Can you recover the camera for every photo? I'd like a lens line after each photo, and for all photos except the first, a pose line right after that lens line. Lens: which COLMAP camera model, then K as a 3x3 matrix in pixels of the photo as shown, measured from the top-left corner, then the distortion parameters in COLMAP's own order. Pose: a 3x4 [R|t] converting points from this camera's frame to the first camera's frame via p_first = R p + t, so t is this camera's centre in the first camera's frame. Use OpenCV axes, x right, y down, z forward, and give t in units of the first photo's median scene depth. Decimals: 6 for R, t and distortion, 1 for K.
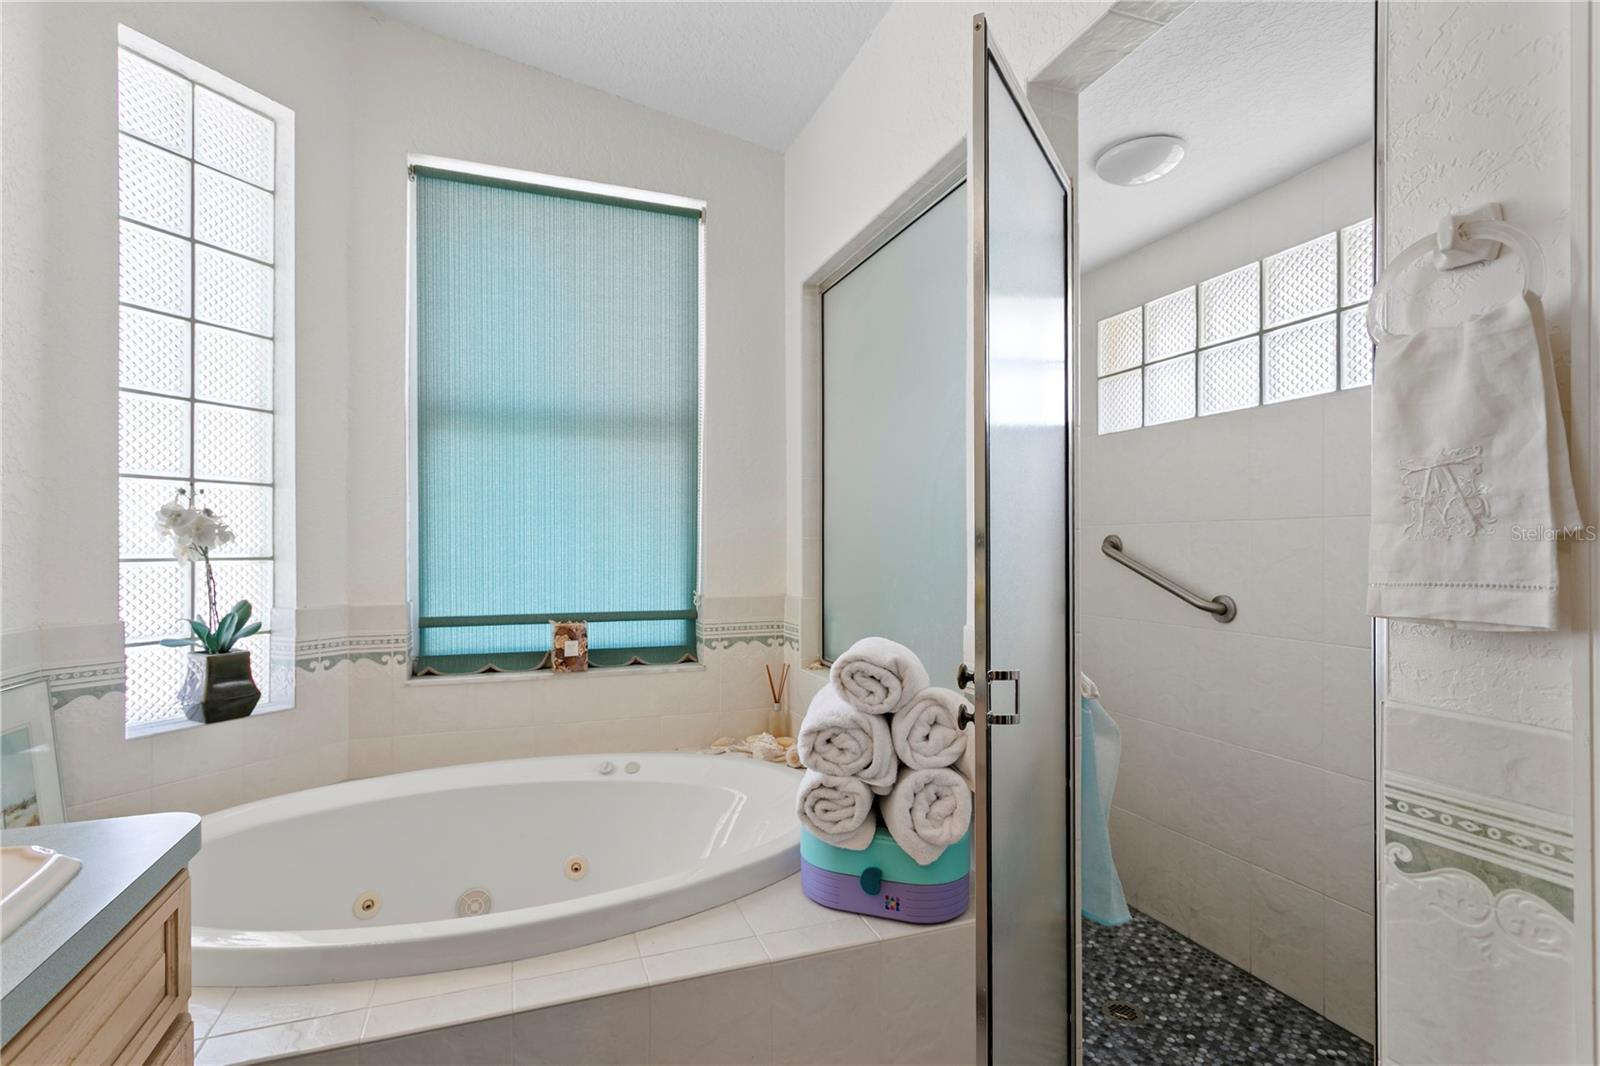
lens RADIAL K [[763.9, 0, 778.3], [0, 763.9, 538.2], [0, 0, 1]] dist [-0.001571, 0.005930]
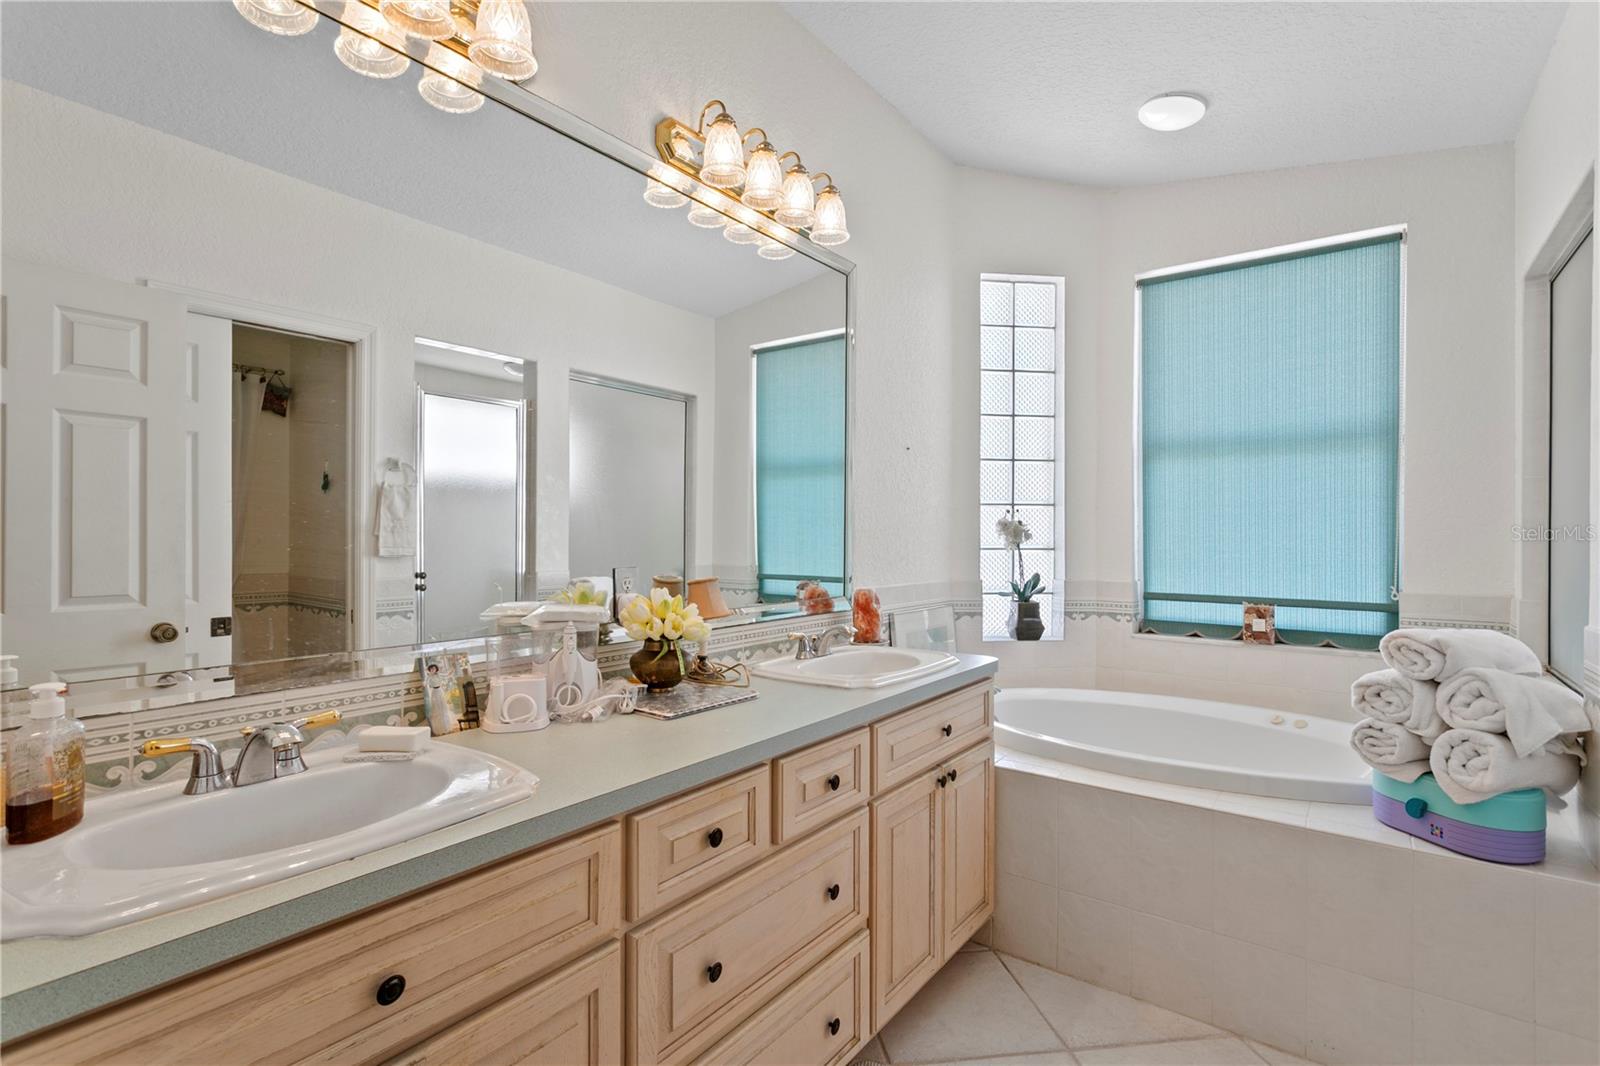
lens RADIAL K [[763.9, 0, 791.4], [0, 763.9, 535.8], [0, 0, 1]] dist [-0.001571, 0.005930]
pose [[0.555410, 0.005008, -0.831561, 0.393333], [0.002596, 0.999967, 0.007757, -0.016938], [0.831572, -0.006467, 0.555379, -0.385530]]
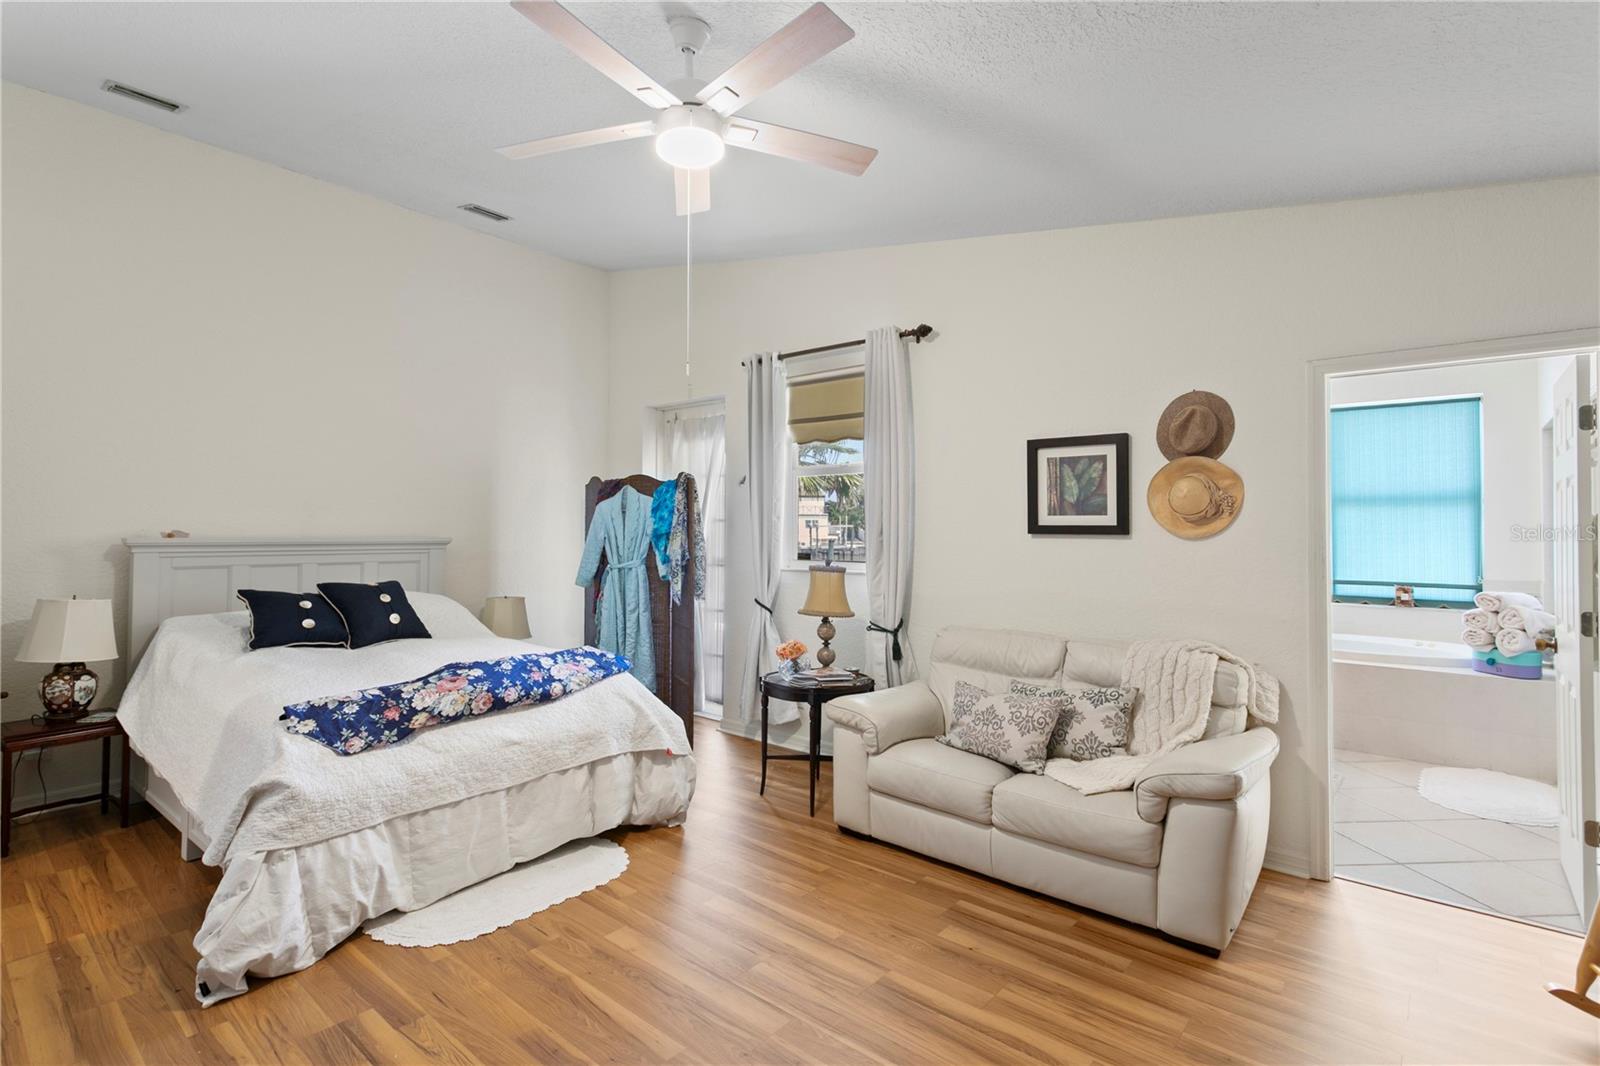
lens RADIAL K [[763.9, 0, 788.7], [0, 763.9, 515.5], [0, 0, 1]] dist [-0.001571, 0.005930]
pose [[0.498364, -0.014539, -0.866846, 0.959405], [0.005470, 0.999892, -0.013626, -0.100240], [0.866950, 0.002049, 0.498390, -2.112161]]
